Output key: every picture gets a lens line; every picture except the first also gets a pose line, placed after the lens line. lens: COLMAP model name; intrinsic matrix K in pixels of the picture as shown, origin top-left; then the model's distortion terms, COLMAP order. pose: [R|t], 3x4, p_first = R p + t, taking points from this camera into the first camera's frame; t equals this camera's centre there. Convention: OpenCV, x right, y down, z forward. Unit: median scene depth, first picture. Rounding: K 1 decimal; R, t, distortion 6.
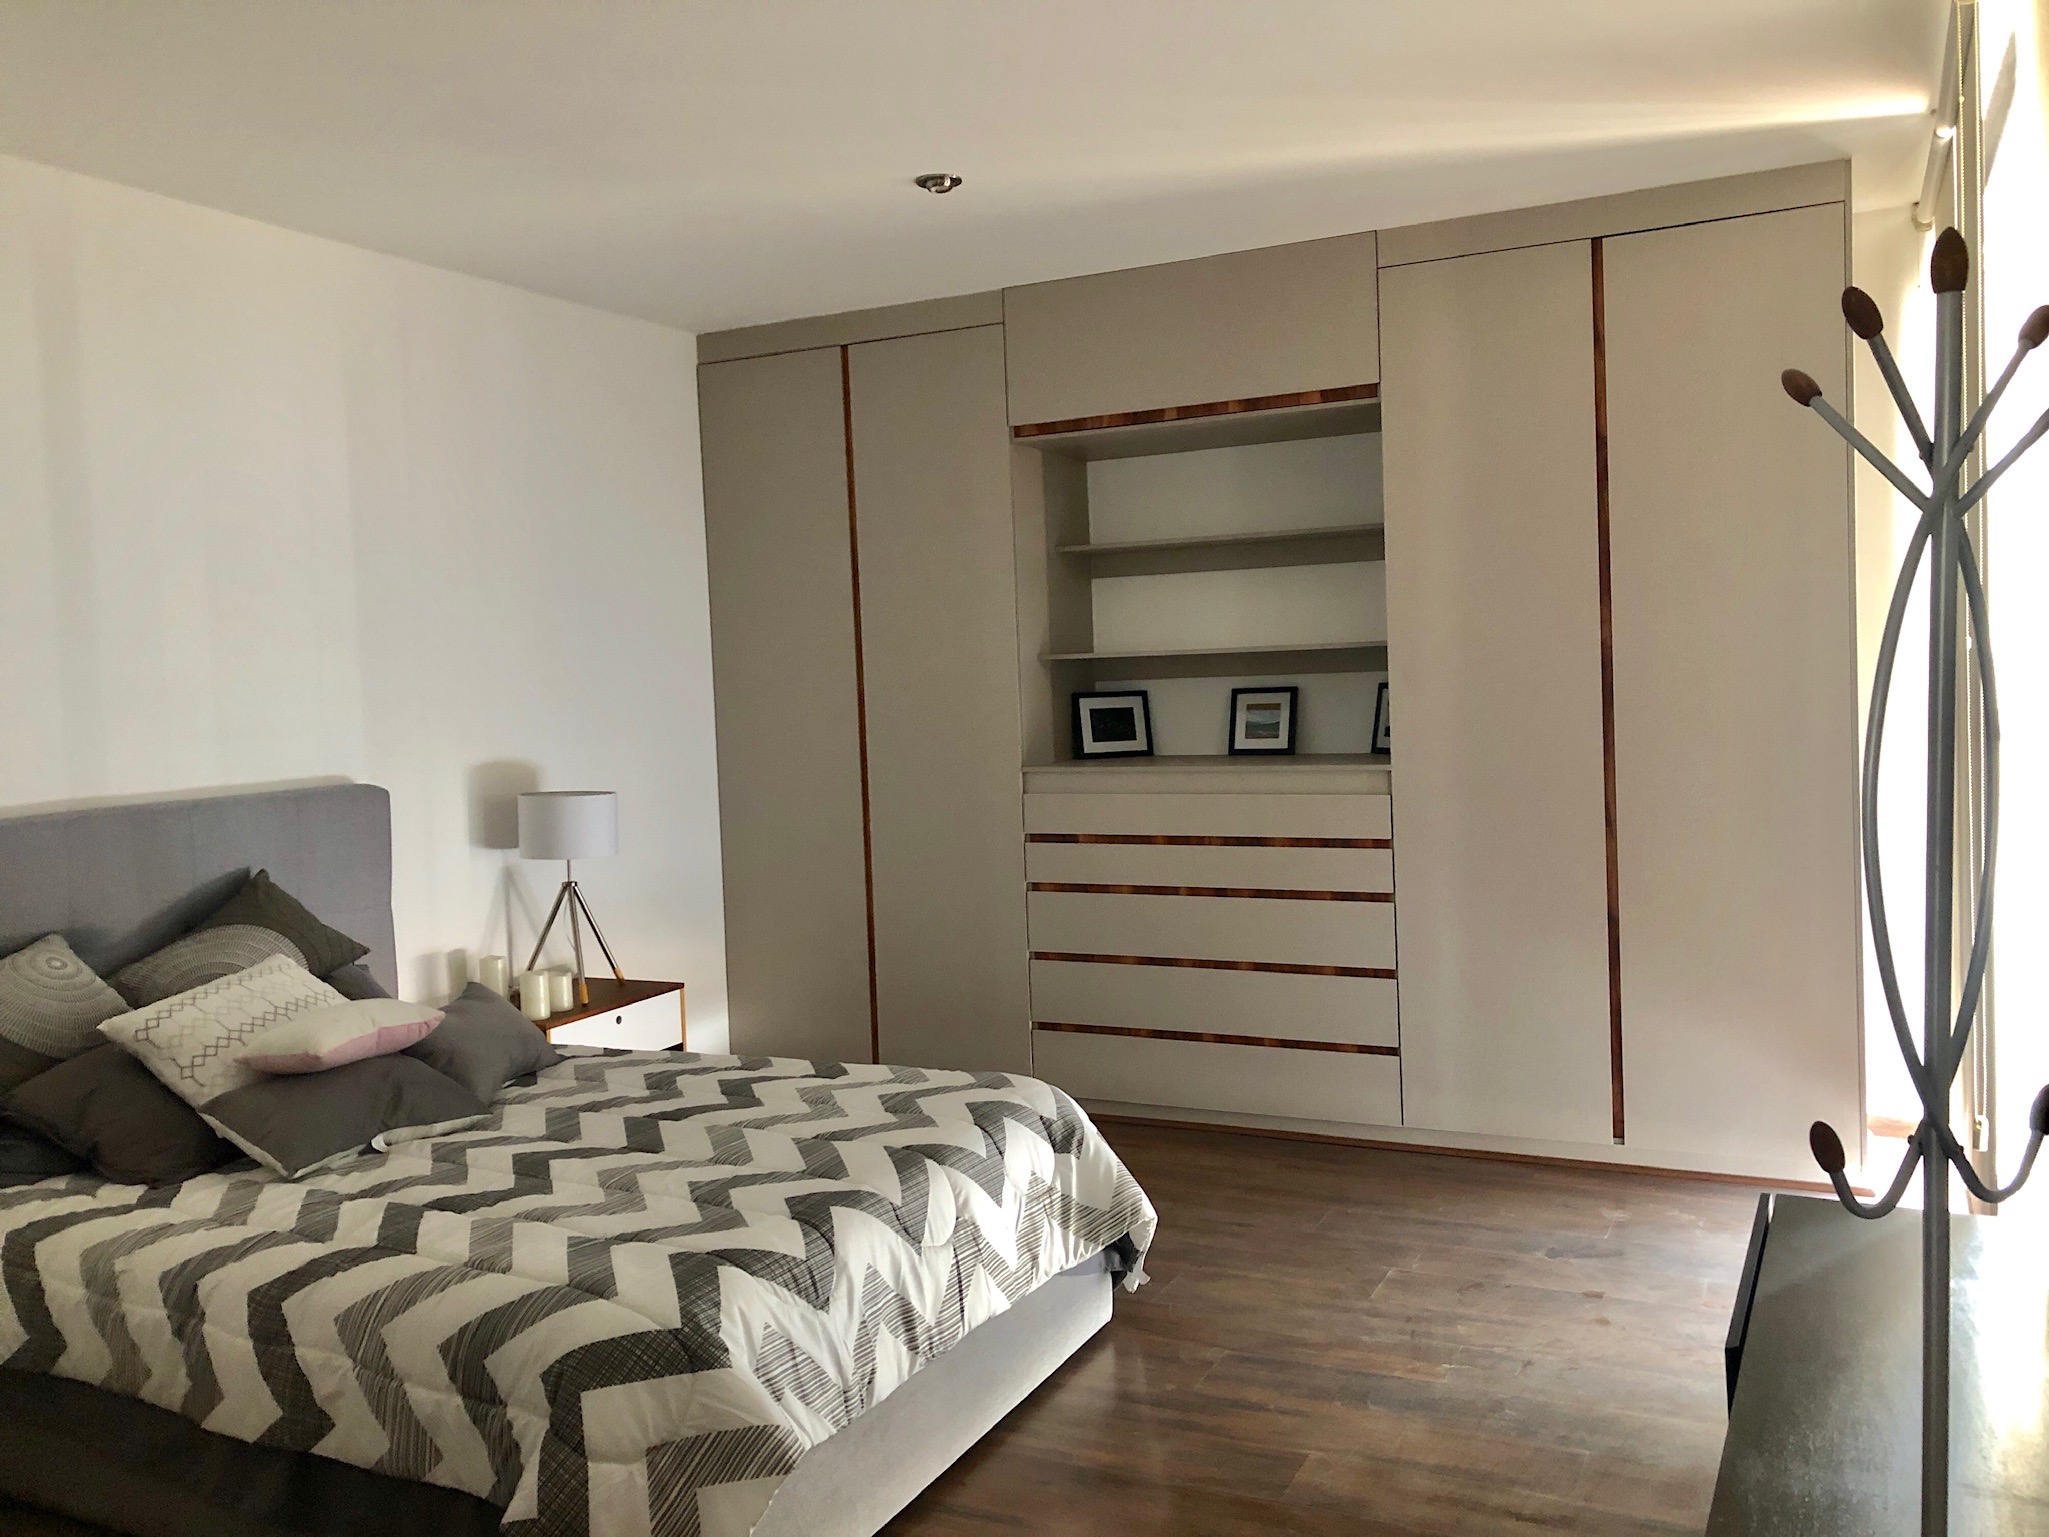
lens RADIAL K [[1659.6, 0, 1029.0], [0, 1659.6, 737.6], [0, 0, 1]] dist [0.111257, -0.089038]
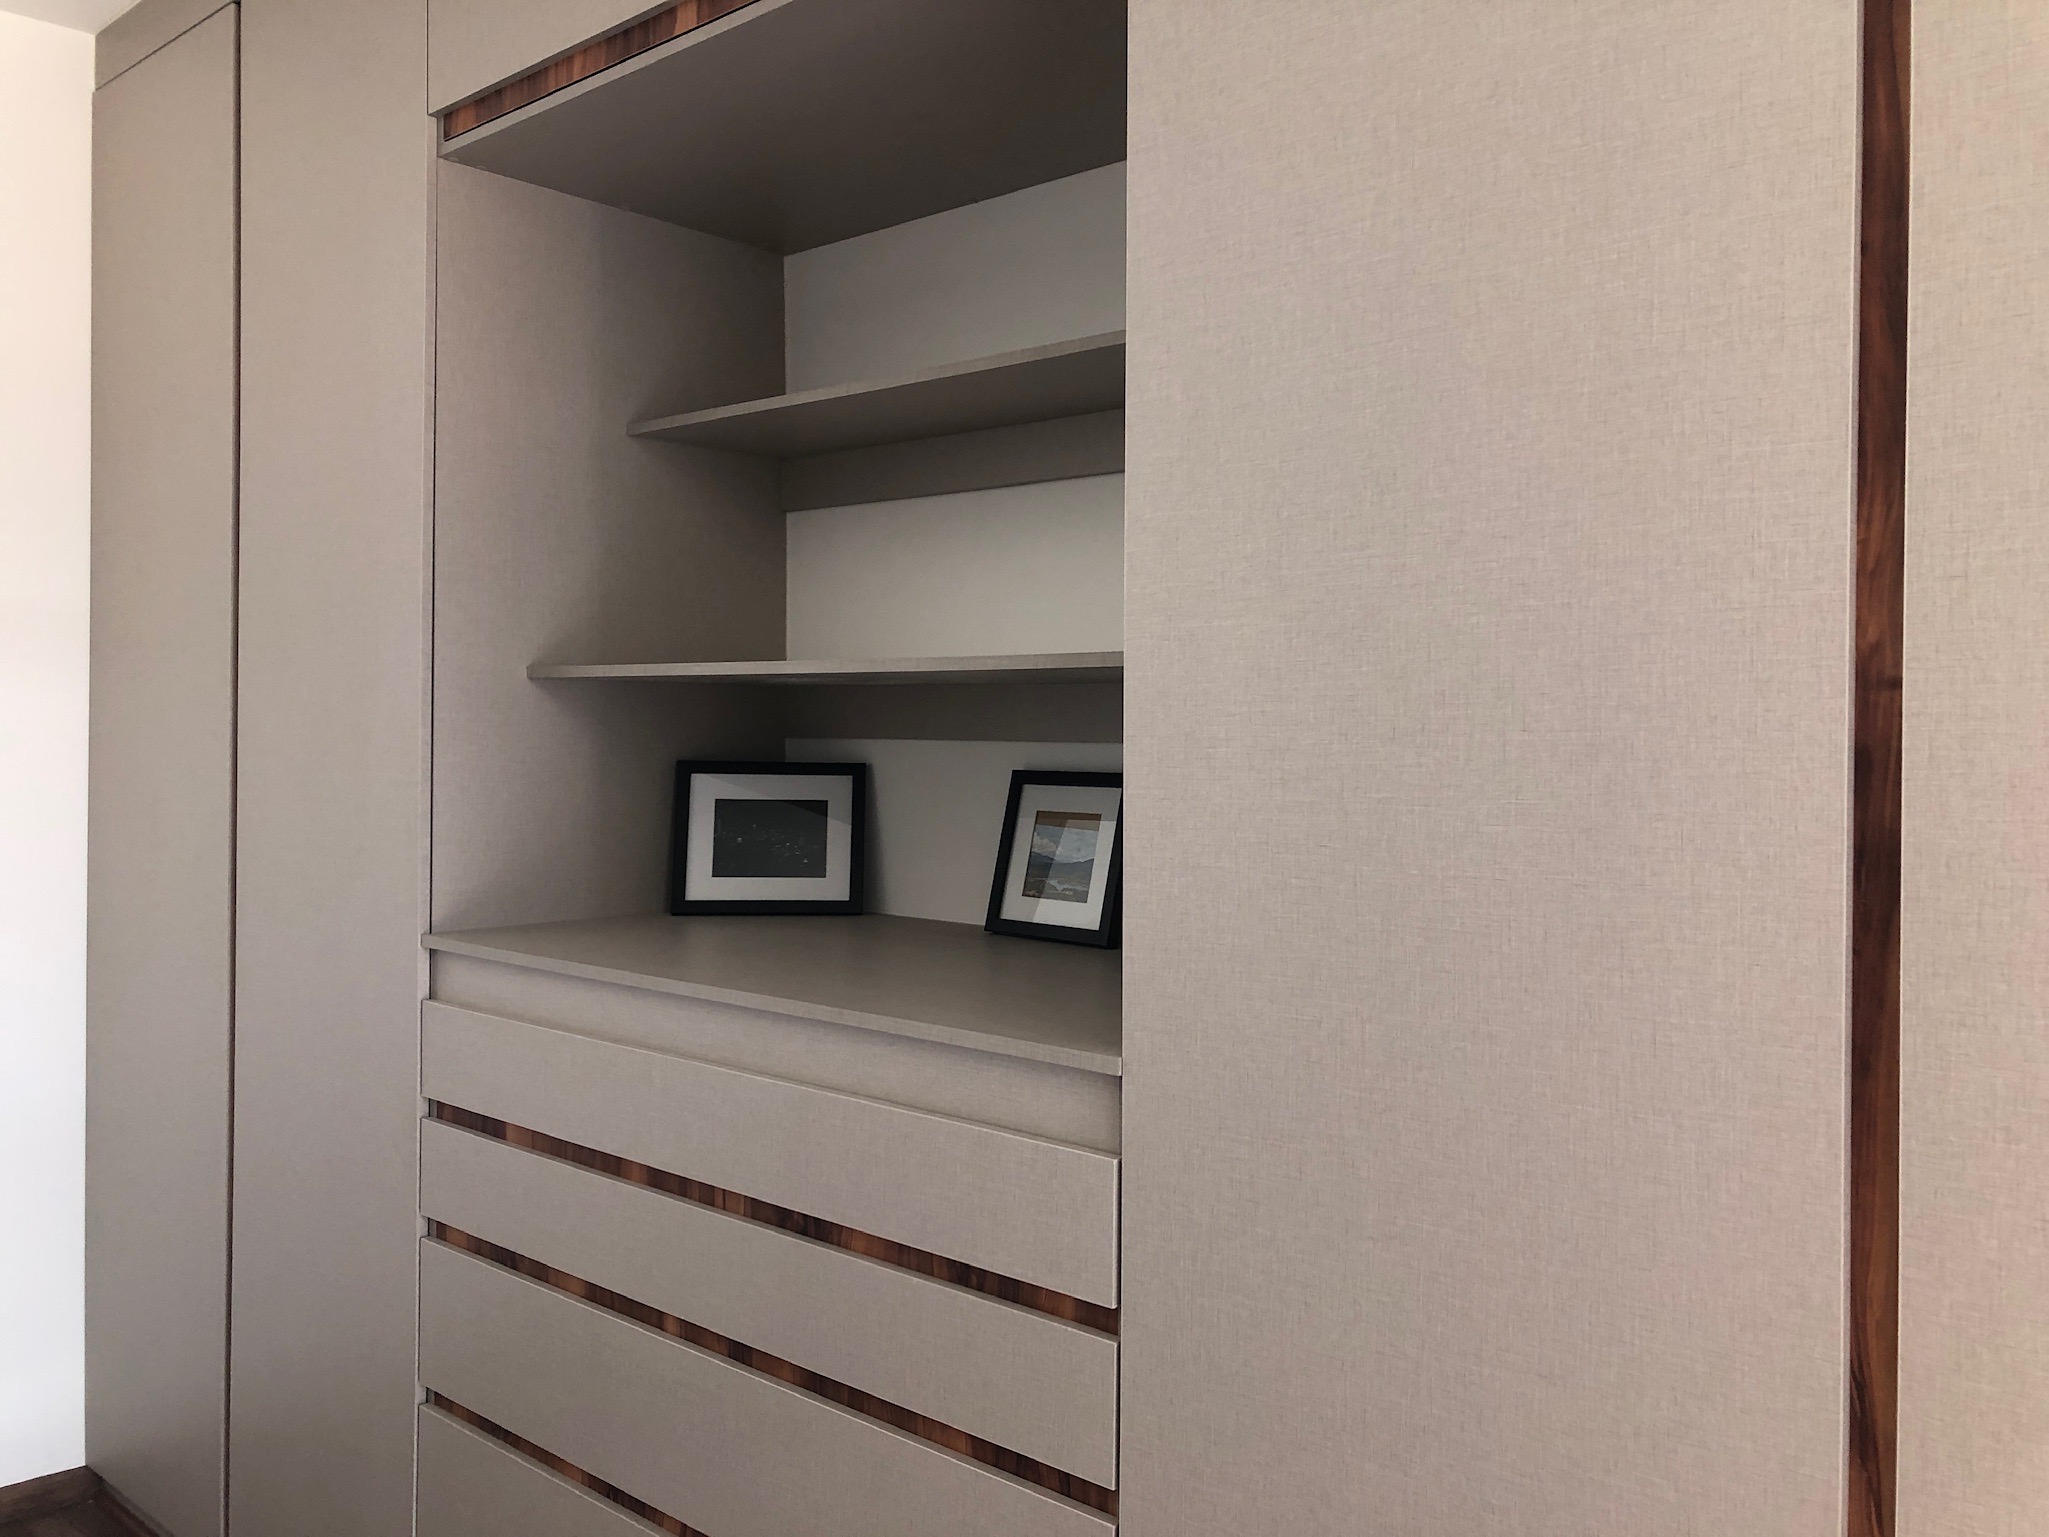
lens RADIAL K [[1659.6, 0, 1029.0], [0, 1659.6, 737.6], [0, 0, 1]] dist [0.111257, -0.089038]
pose [[0.958186, 0.046357, -0.282366, 0.242904], [-0.055194, 0.998201, -0.023418, -0.028165], [0.280772, 0.038024, 0.959021, 0.604530]]
